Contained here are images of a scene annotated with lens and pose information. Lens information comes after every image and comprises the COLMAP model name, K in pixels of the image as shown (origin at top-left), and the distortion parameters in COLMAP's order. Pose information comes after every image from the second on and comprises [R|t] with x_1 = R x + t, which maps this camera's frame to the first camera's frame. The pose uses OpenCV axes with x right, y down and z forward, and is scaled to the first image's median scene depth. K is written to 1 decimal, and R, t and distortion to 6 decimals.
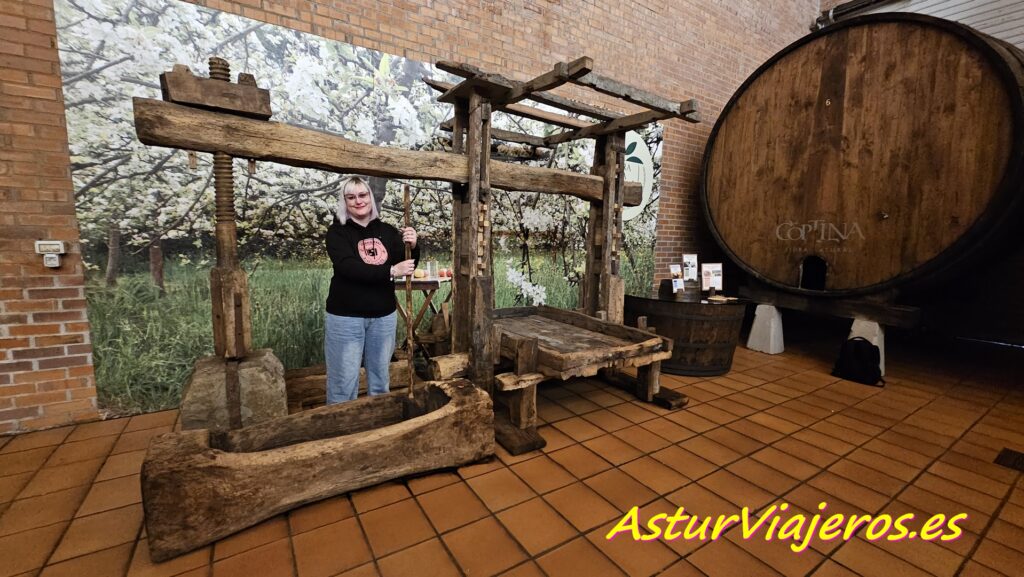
lens RADIAL K [[417.2, 0, 533.6], [0, 417.2, 291.6], [0, 0, 1]] dist [-0.001405, 0.000348]
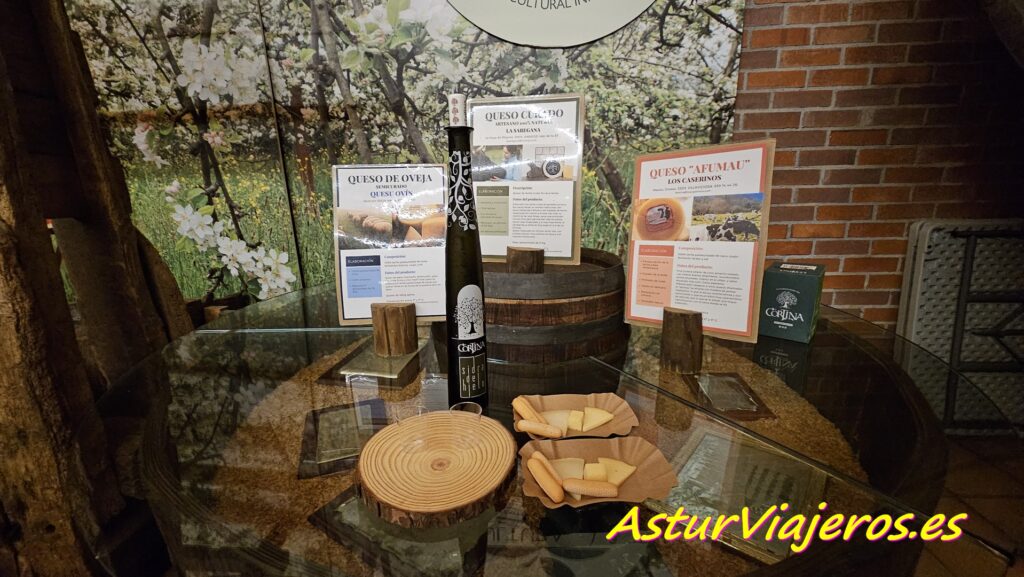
lens RADIAL K [[417.2, 0, 510.4], [0, 417.2, 288.1], [0, 0, 1]] dist [-0.001405, 0.000348]
pose [[0.792311, 0.103061, -0.601349, 0.460313], [-0.034210, 0.991584, 0.124866, -0.035892], [0.609157, -0.078361, 0.789169, 0.848897]]
